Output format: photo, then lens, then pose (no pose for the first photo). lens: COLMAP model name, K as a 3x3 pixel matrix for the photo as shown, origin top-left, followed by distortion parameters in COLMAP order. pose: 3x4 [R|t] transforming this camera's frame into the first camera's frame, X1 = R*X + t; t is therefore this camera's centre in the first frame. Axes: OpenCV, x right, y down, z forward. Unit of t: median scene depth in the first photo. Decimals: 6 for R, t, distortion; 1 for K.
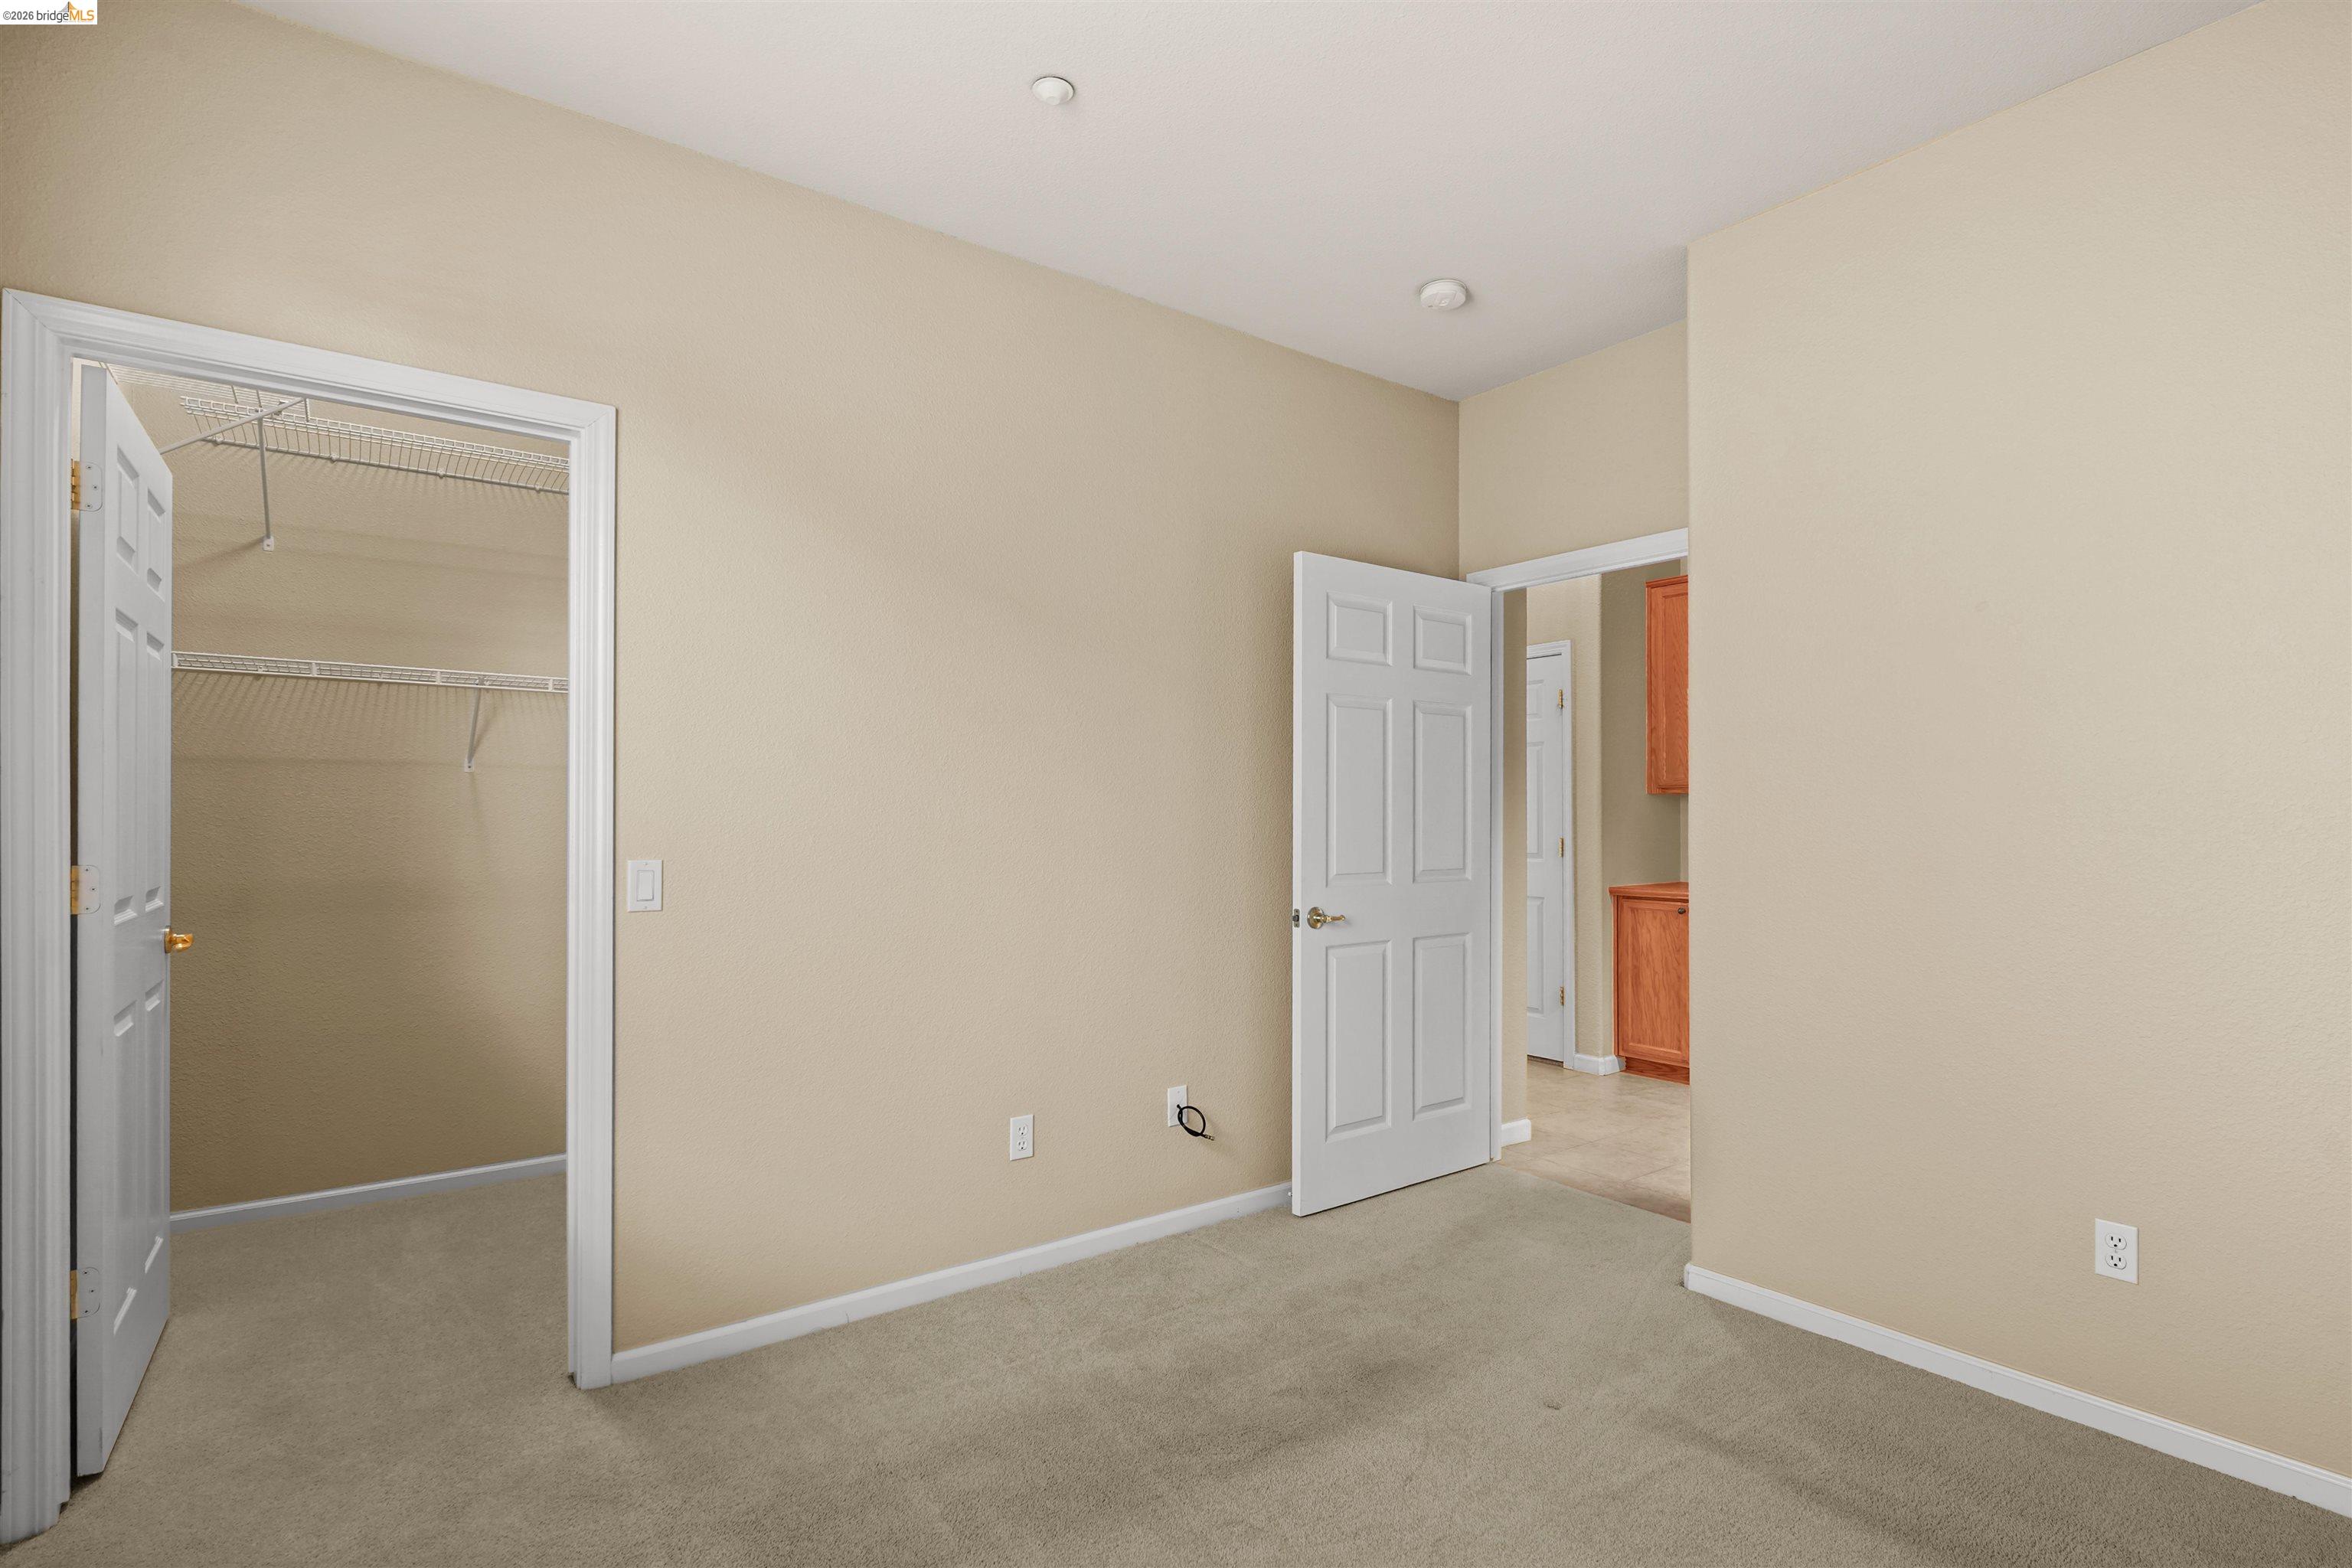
lens RADIAL K [[1073.7, 0, 1176.0], [0, 1073.7, 784.0], [0, 0, 1]] dist [-0.002129, -0.000238]
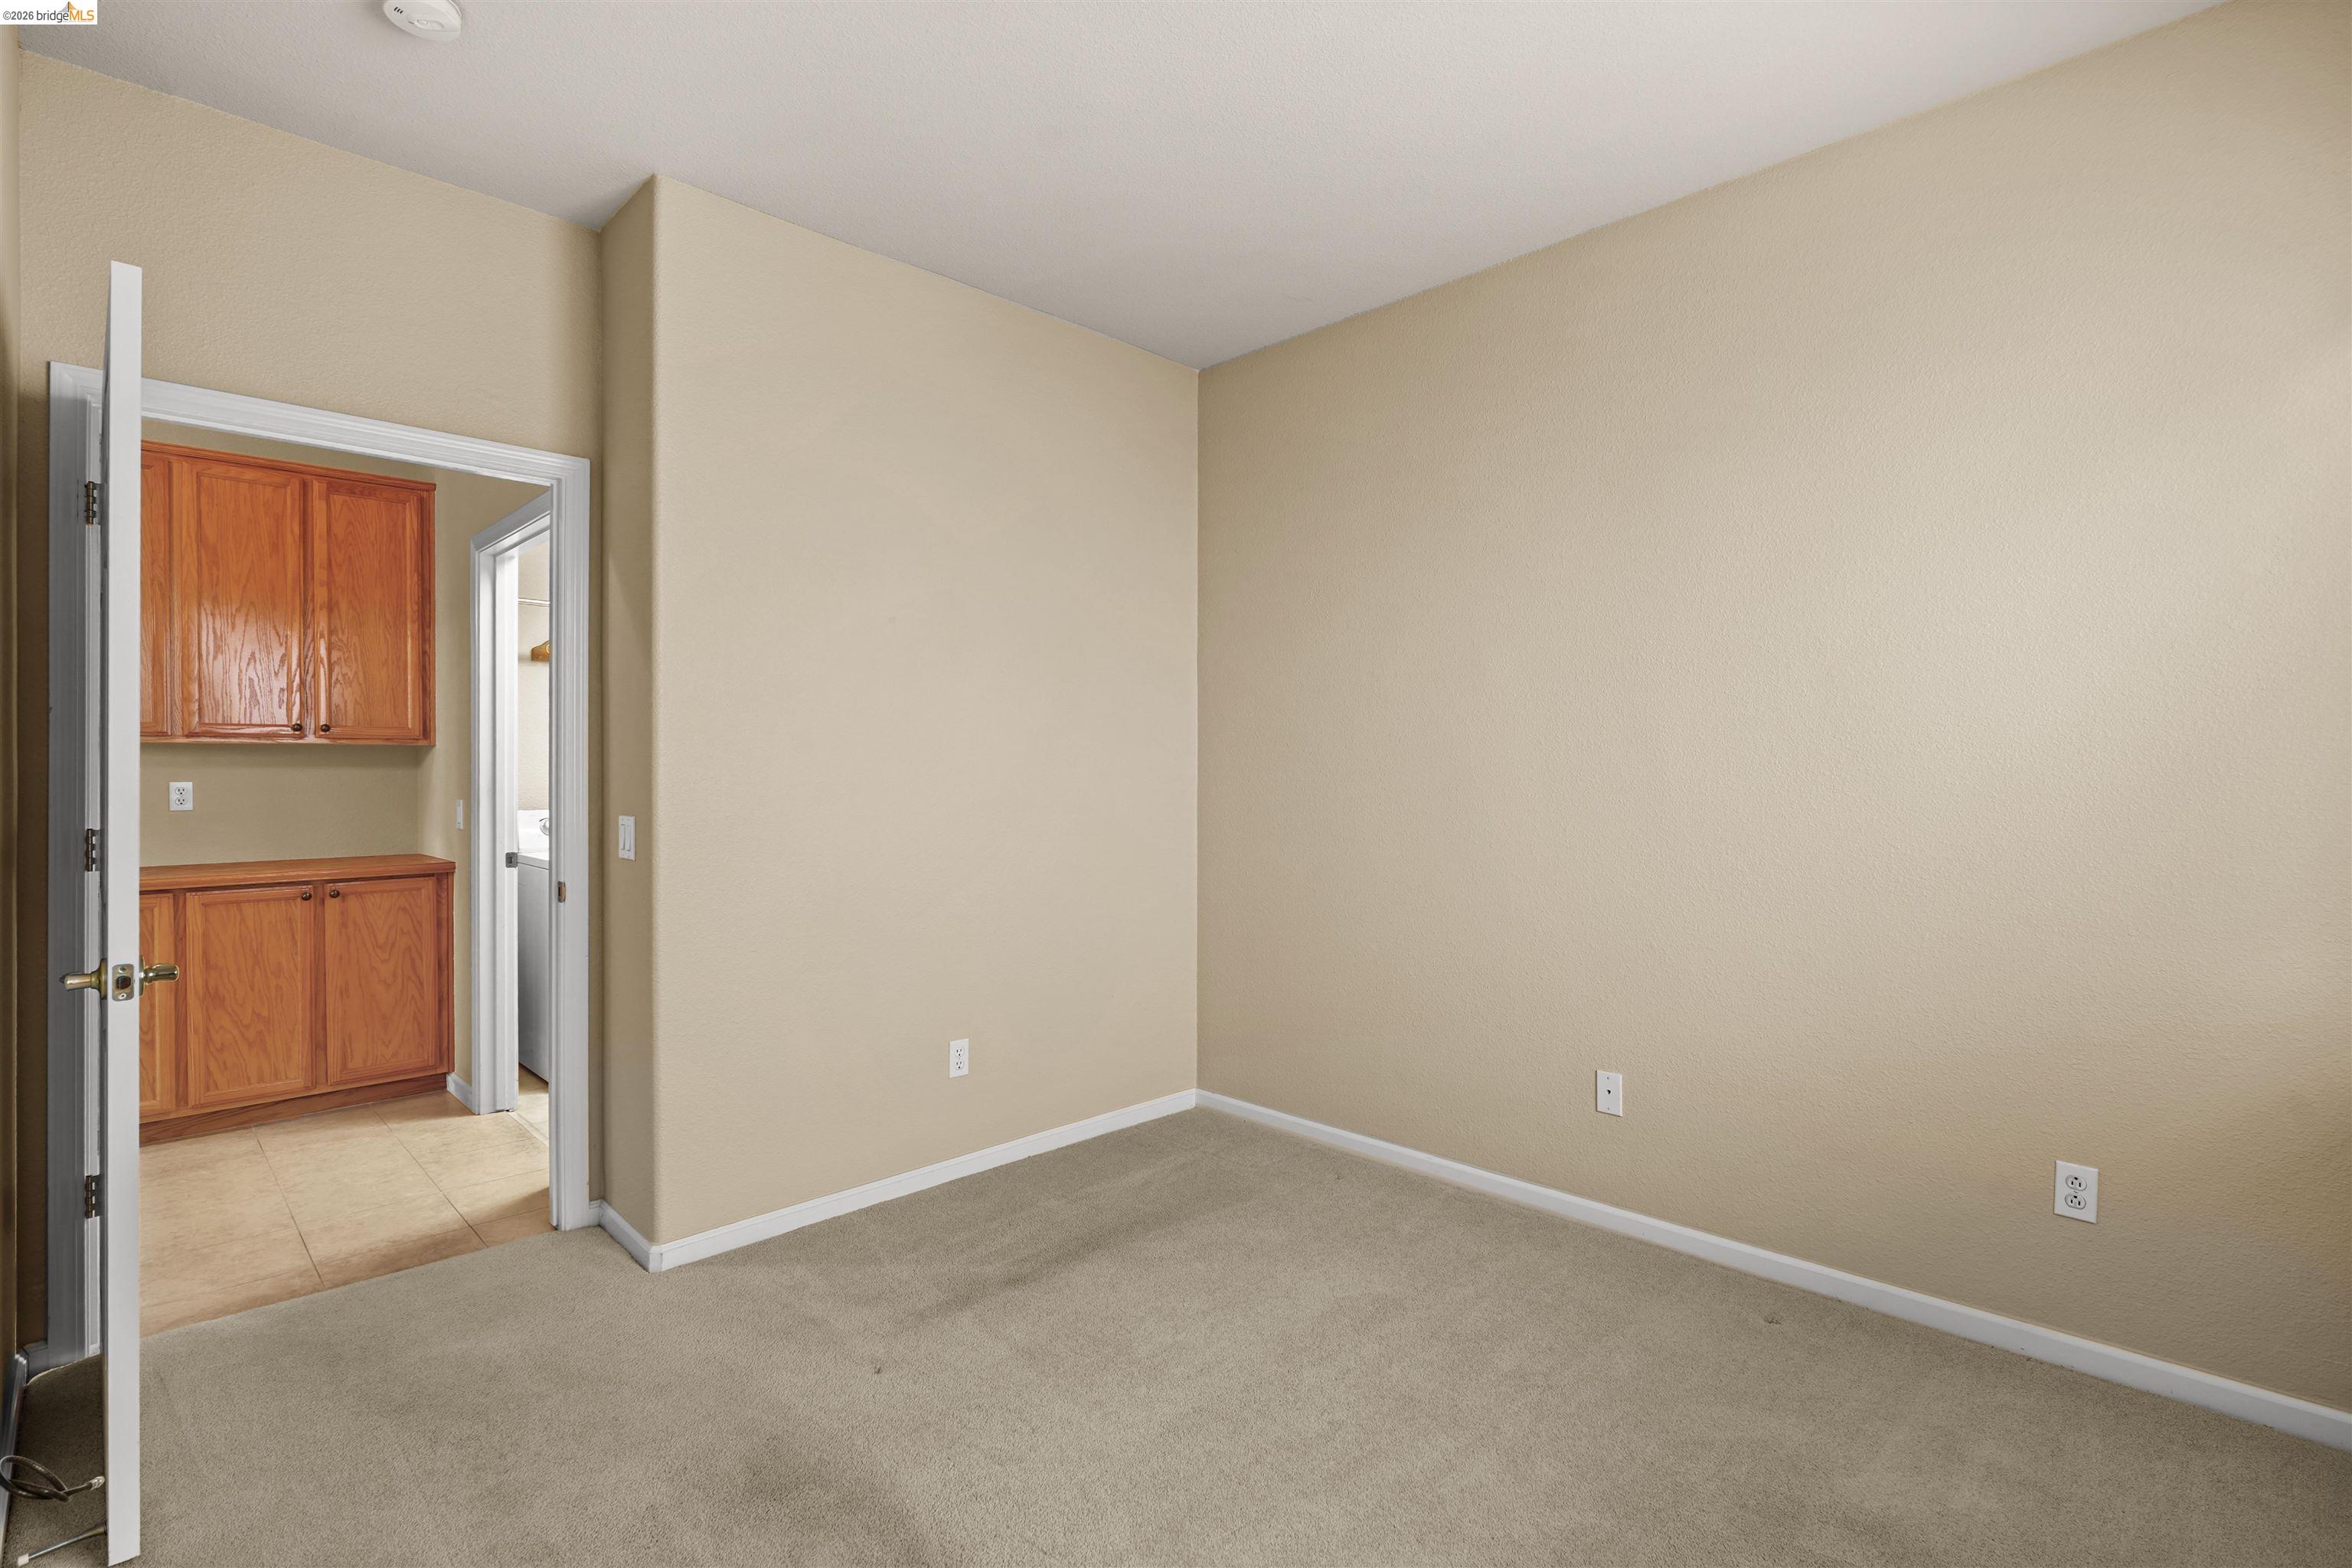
lens RADIAL K [[1073.7, 0, 1176.0], [0, 1073.7, 784.0], [0, 0, 1]] dist [-0.002129, -0.000238]
pose [[-0.147944, 0.000665, 0.988995, -0.575773], [-0.038354, 0.999244, -0.006410, 0.034572], [-0.988252, -0.038881, -0.147807, 0.782171]]
